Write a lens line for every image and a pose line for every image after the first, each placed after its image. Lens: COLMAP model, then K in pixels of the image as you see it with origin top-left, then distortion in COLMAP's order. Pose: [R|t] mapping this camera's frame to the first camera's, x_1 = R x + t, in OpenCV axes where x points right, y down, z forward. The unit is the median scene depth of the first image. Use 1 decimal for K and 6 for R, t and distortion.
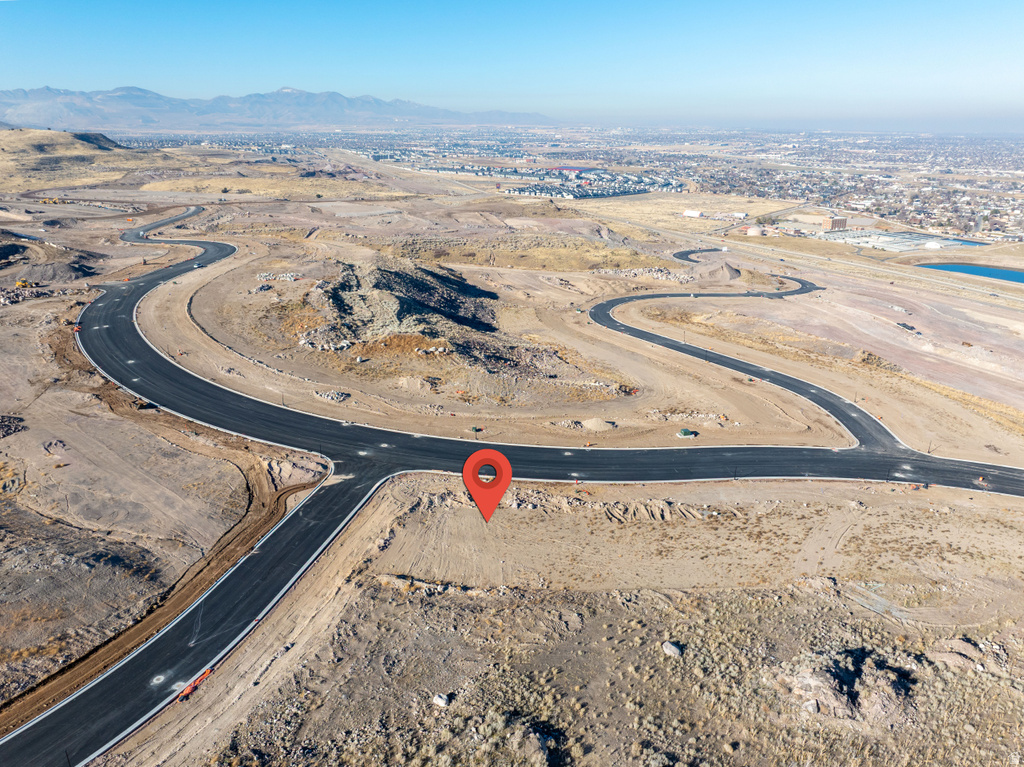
lens RADIAL K [[736.6, 0, 512.0], [0, 736.6, 383.5], [0, 0, 1]] dist [-0.032803, -0.001734]
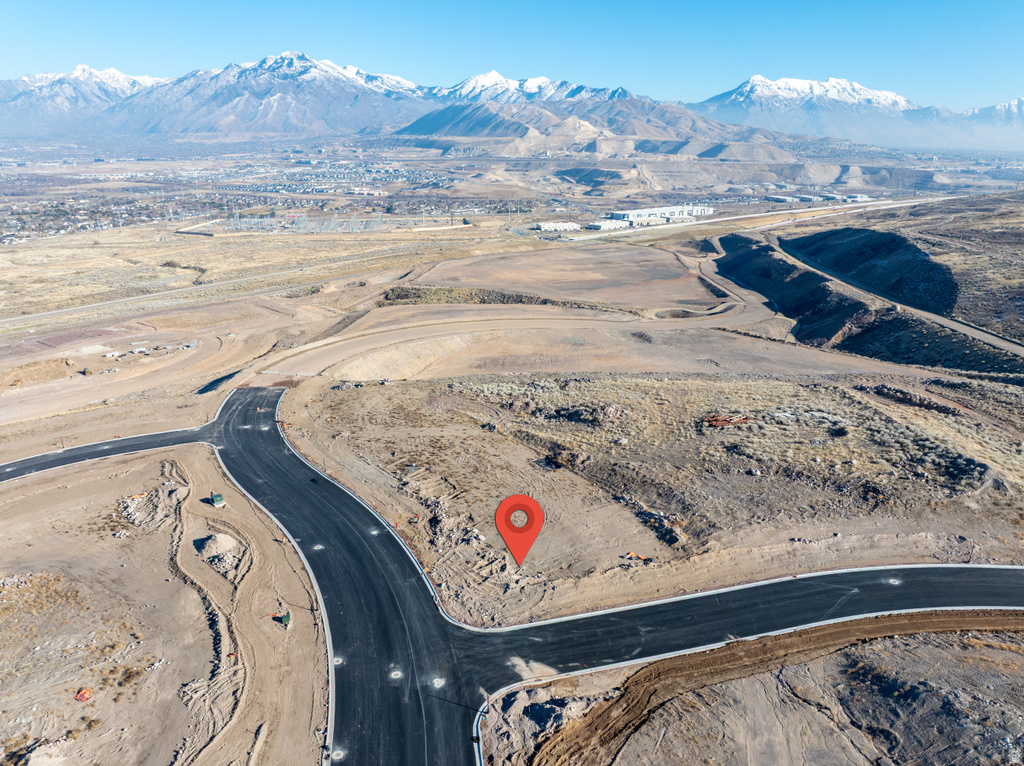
lens RADIAL K [[720.1, 0, 512.0], [0, 720.1, 383.0], [0, 0, 1]] dist [-0.035953, 0.000504]
pose [[-0.436839, -0.287802, 0.852257, -0.678707], [0.295830, 0.848773, 0.438257, -0.361706], [-0.849504, 0.443571, -0.285637, 1.043904]]
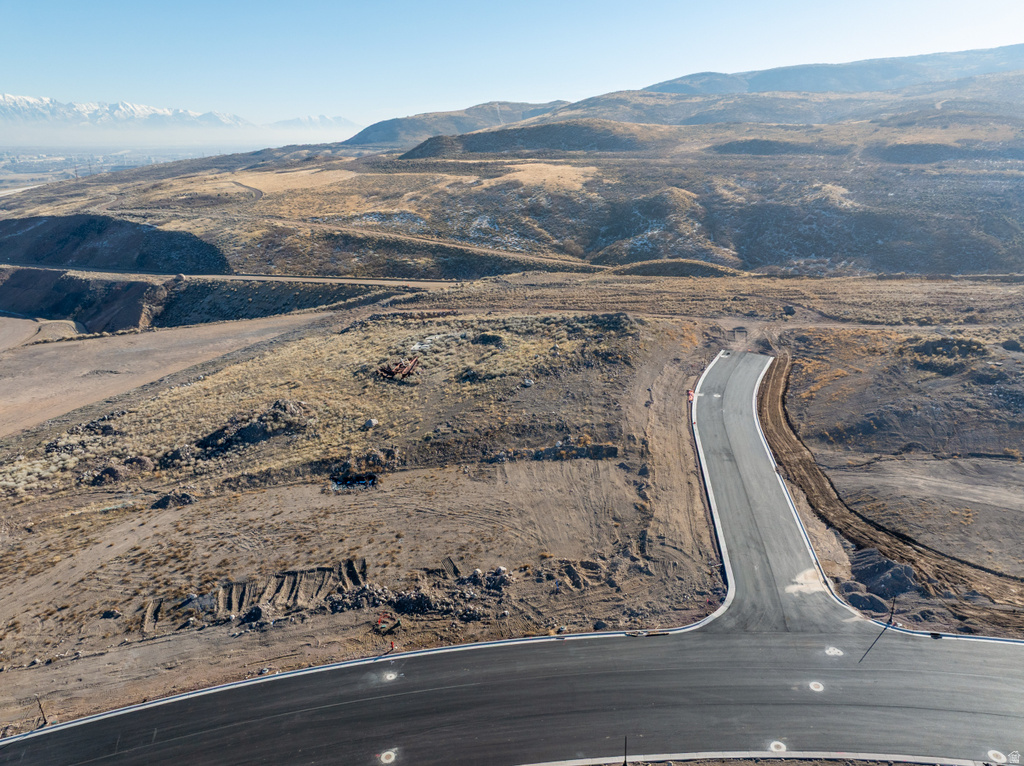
lens RADIAL K [[720.1, 0, 512.0], [0, 720.1, 383.0], [0, 0, 1]] dist [-0.035953, 0.000504]
pose [[-0.997269, 0.035649, -0.064681, 0.028062], [-0.012472, 0.781922, 0.623252, -0.335913], [0.072794, 0.622357, -0.779342, 1.279185]]
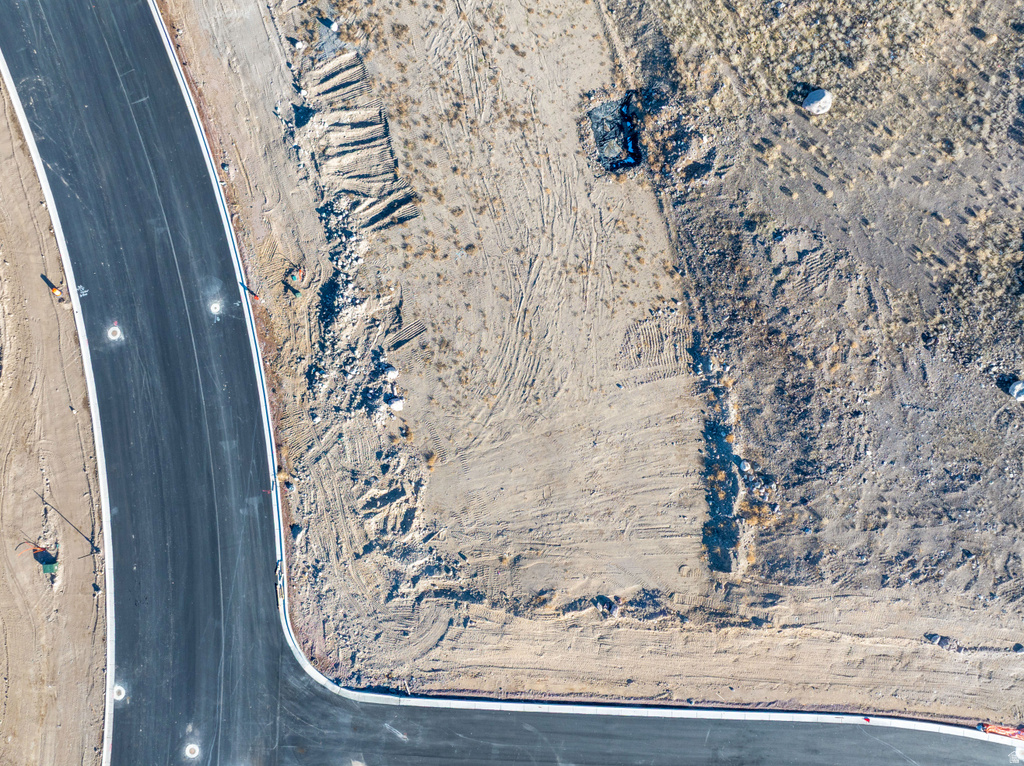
lens RADIAL K [[720.1, 0, 512.0], [0, 720.1, 383.0], [0, 0, 1]] dist [-0.035953, 0.000504]
pose [[-0.177432, -0.983993, 0.016618, -0.003157], [0.332374, -0.044022, 0.942120, -0.247714], [-0.926308, 0.172686, 0.334864, 0.694170]]
